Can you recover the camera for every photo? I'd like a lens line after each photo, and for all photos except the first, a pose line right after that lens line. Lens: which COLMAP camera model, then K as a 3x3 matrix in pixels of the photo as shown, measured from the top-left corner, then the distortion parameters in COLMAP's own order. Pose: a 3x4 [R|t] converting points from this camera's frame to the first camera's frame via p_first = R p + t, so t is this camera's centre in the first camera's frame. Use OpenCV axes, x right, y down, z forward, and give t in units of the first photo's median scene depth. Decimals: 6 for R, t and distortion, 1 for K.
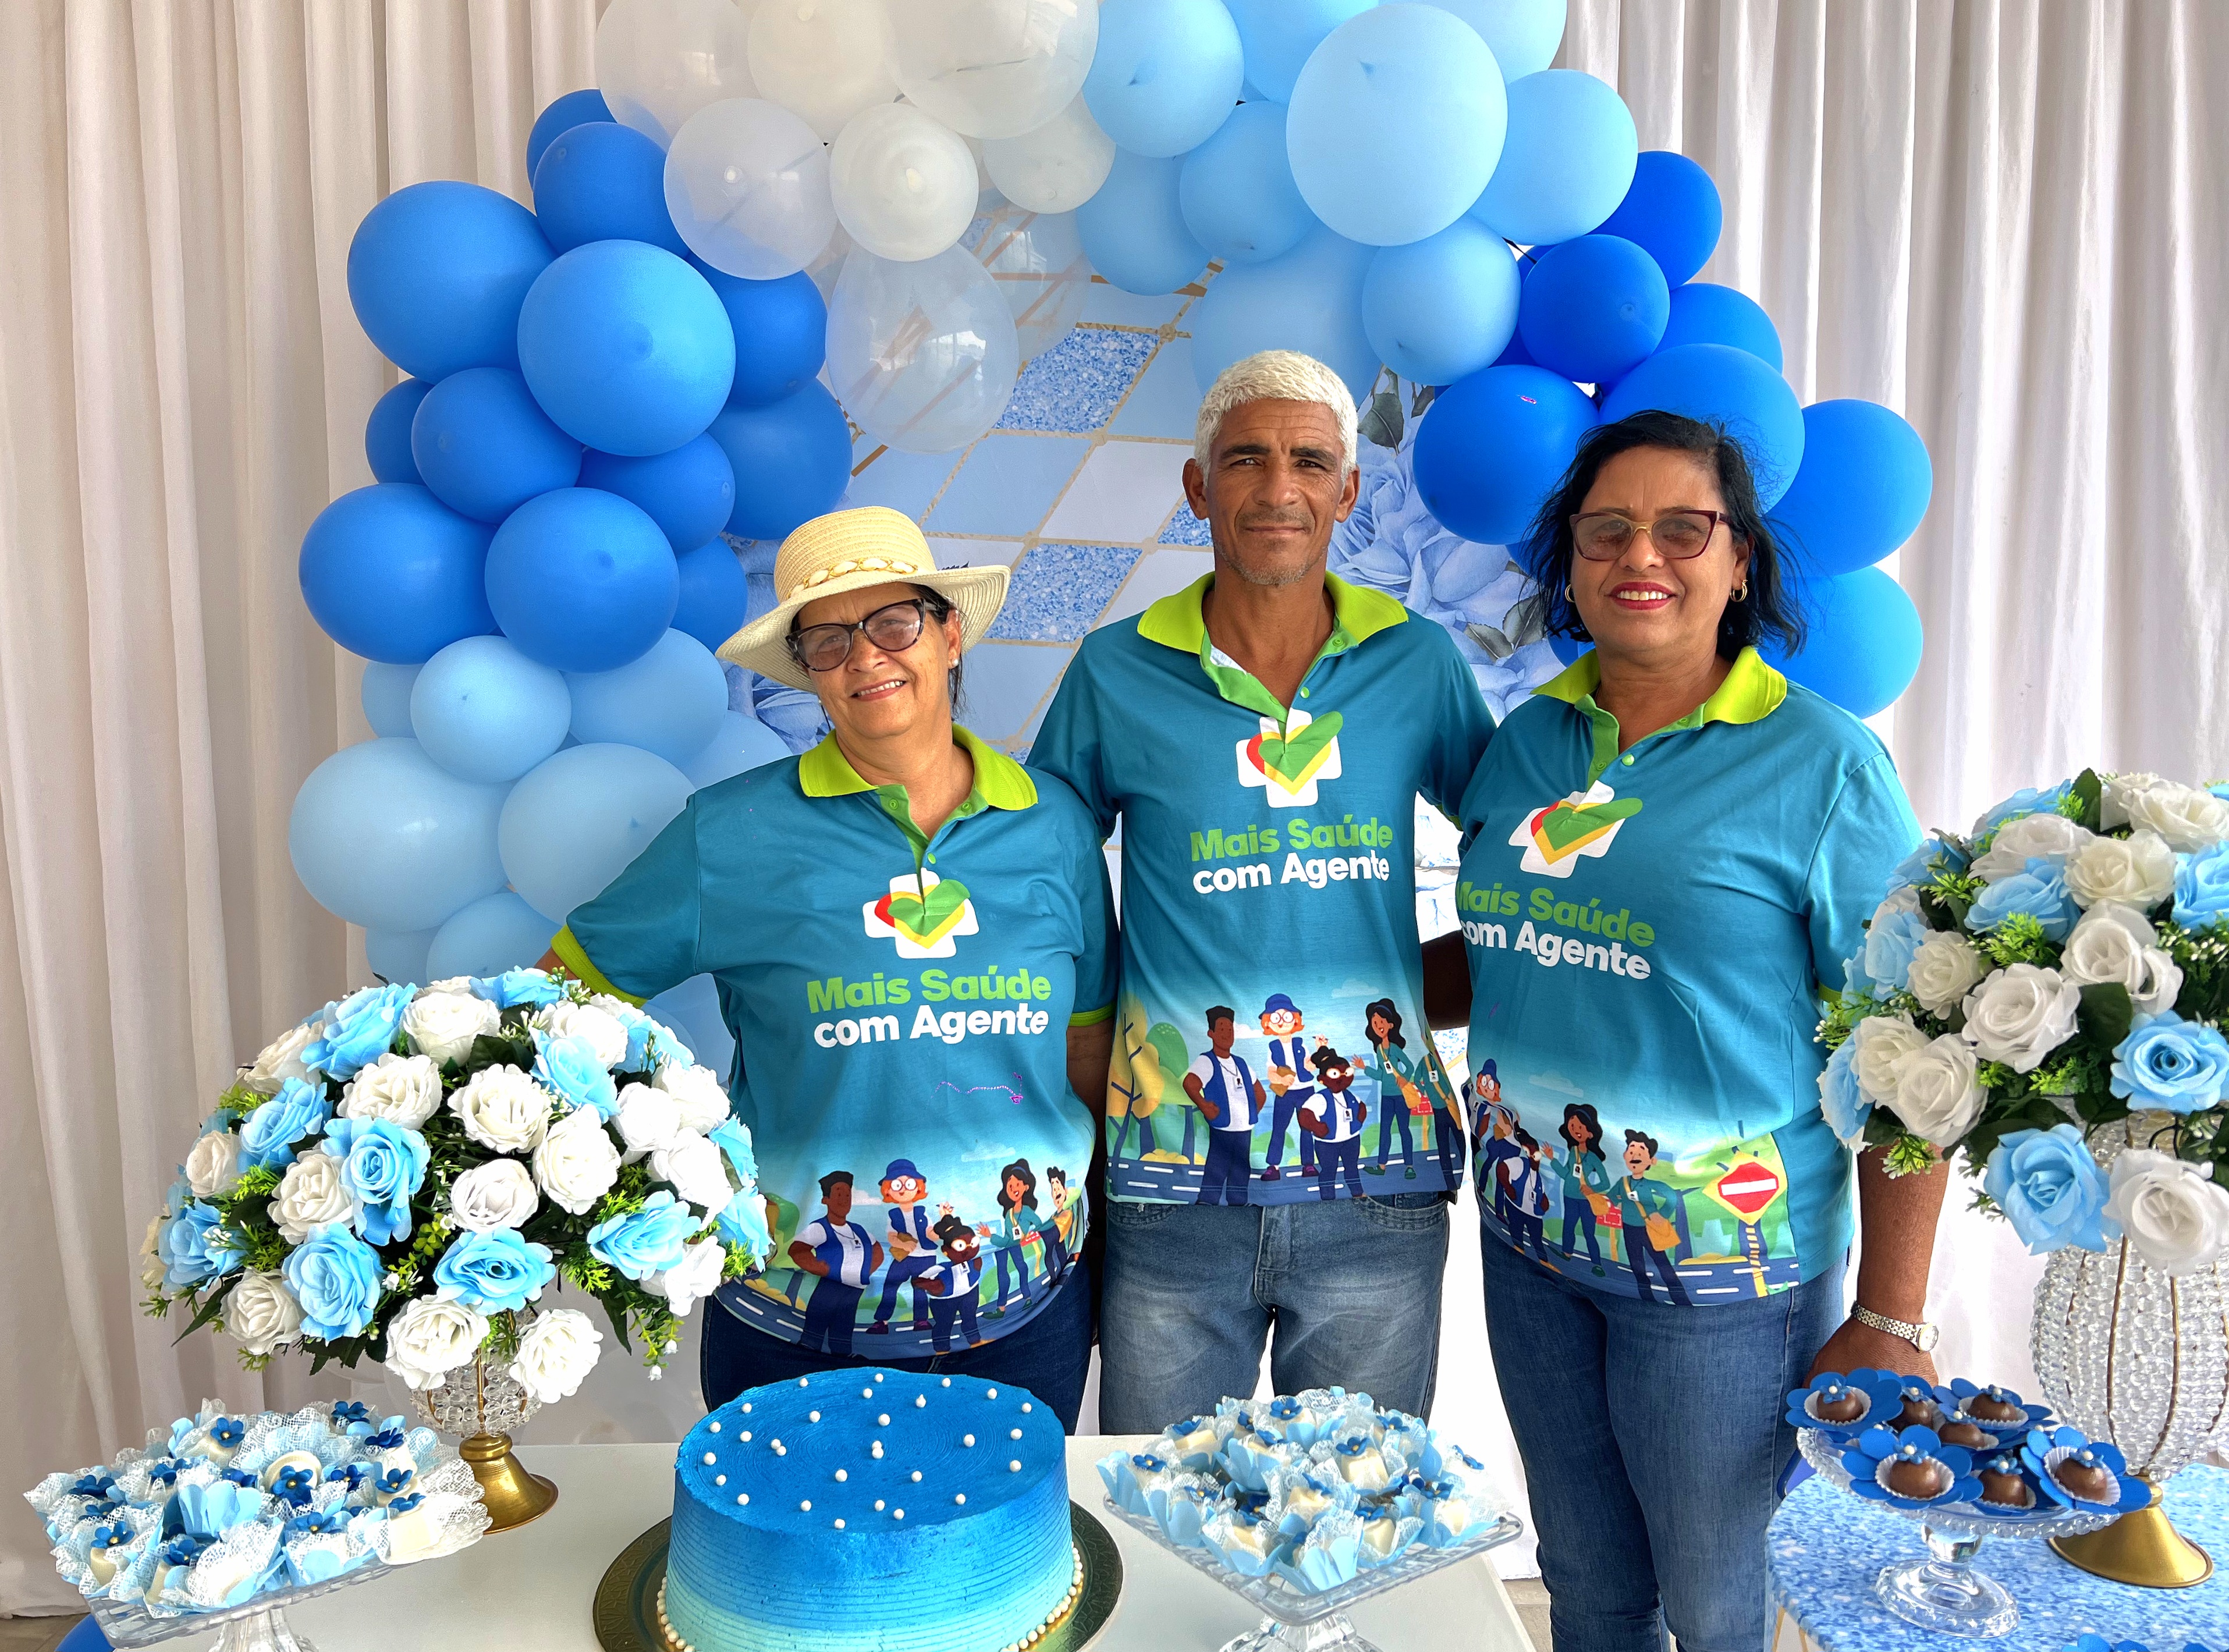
lens RADIAL K [[1776.1, 0, 1114.5], [0, 1776.1, 826.0], [0, 0, 1]] dist [0.003789, 0.000034]
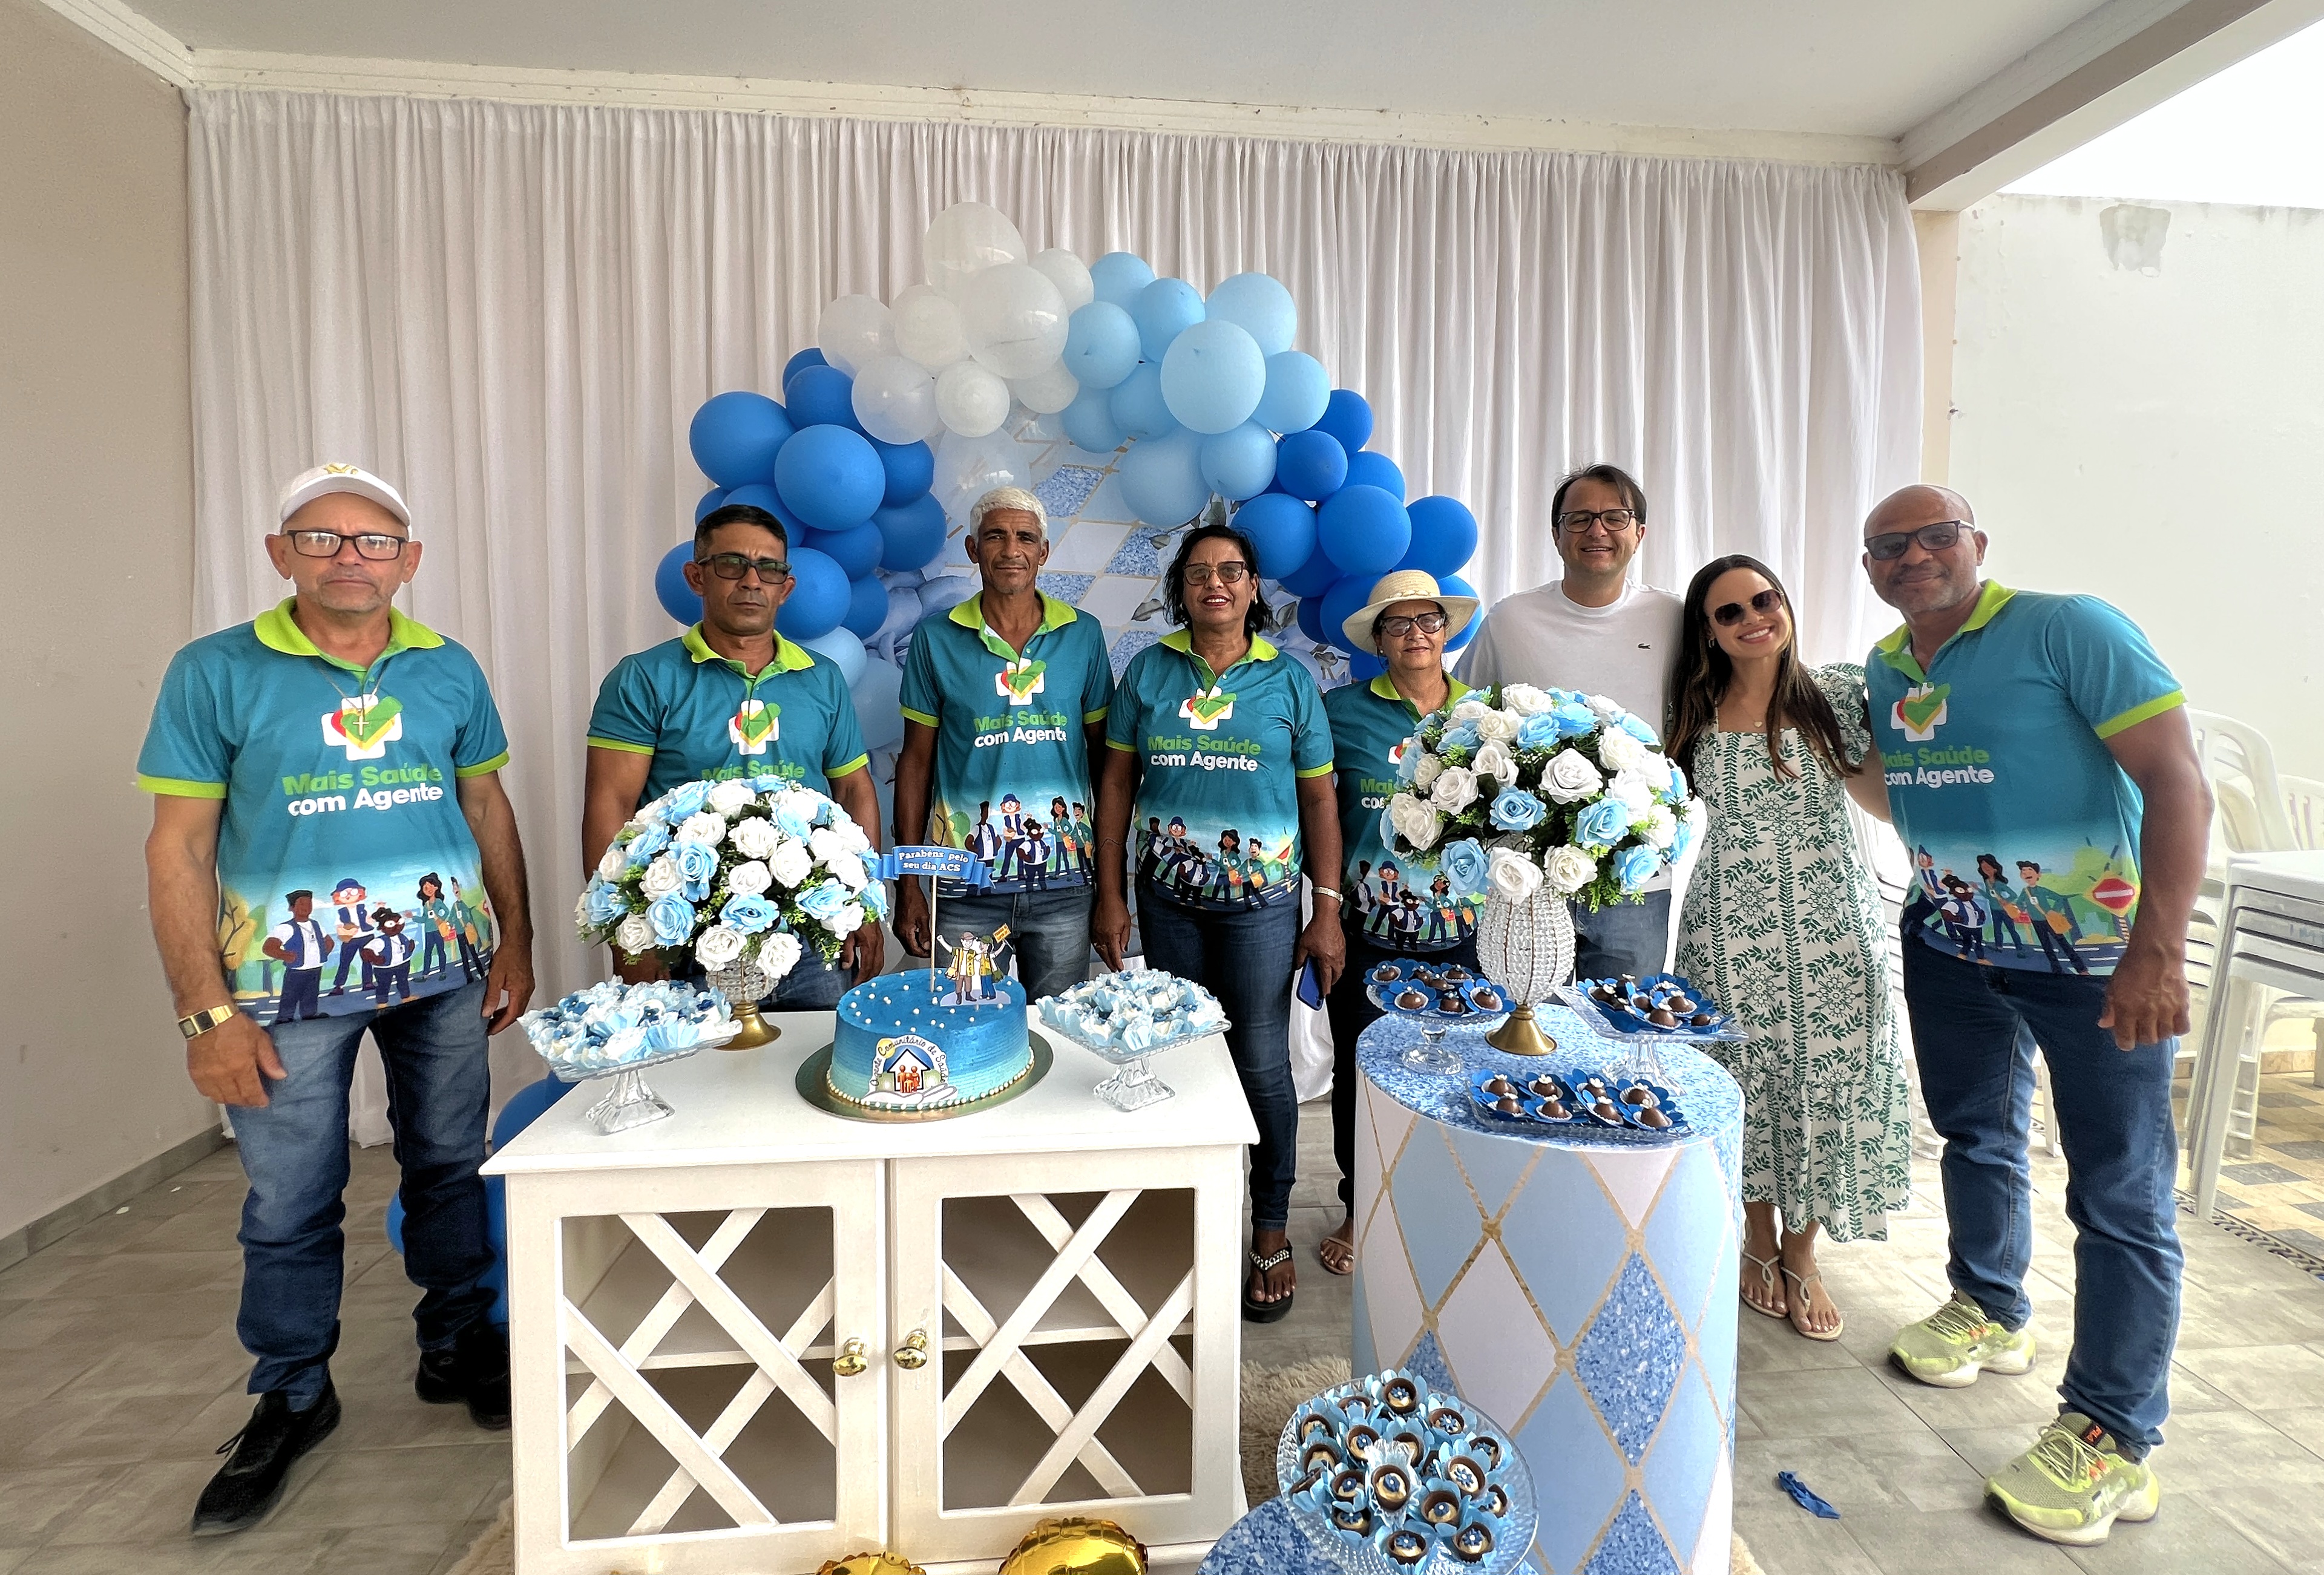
lens RADIAL K [[975.8, 0, 1172.6], [0, 975.8, 700.2], [0, 0, 1]] dist [-0.000469, -0.000058]
pose [[0.998235, 0.004181, 0.059234, 0.082259], [-0.002064, 0.999359, -0.035742, 0.037816], [-0.059346, 0.035557, 0.997604, -0.192378]]
